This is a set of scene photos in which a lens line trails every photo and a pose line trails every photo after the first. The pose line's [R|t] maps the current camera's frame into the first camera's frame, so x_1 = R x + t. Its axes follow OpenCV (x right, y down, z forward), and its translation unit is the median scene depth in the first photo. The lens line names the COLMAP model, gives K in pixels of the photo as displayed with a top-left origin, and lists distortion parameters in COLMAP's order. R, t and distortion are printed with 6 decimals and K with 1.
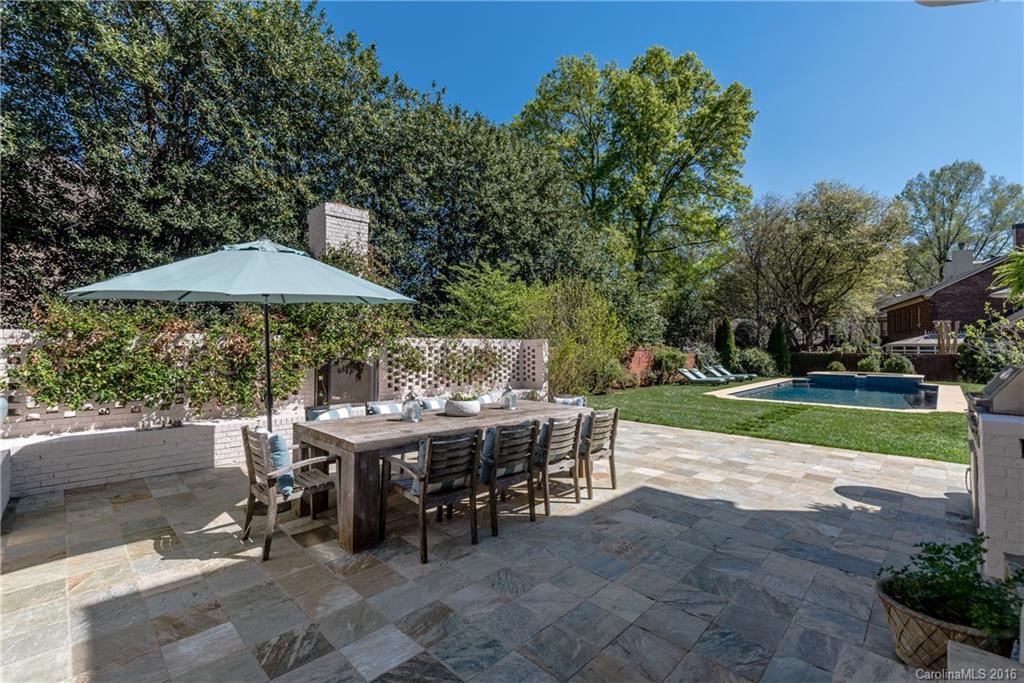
lens RADIAL K [[441.9, 0, 509.7], [0, 441.9, 340.6], [0, 0, 1]] dist [-0.005896, 0.000170]
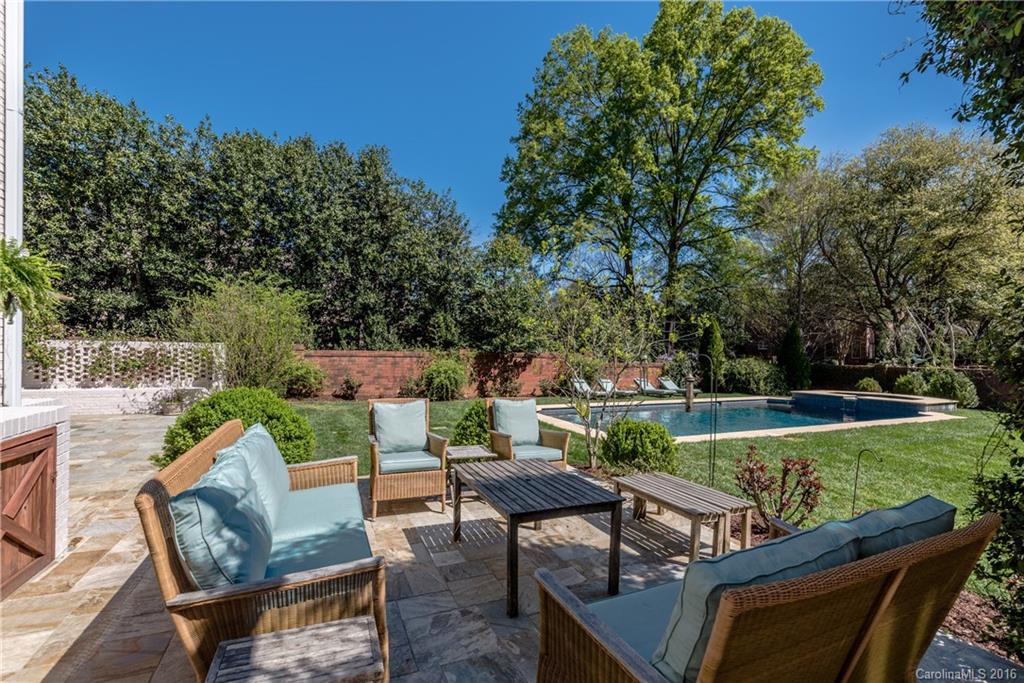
lens RADIAL K [[441.9, 0, 510.9], [0, 441.9, 347.2], [0, 0, 1]] dist [-0.005896, 0.000170]
pose [[0.933004, 0.013501, -0.359612, 0.743372], [-0.011823, 0.999907, 0.006866, -0.005446], [0.359671, -0.002154, 0.933077, 0.152754]]
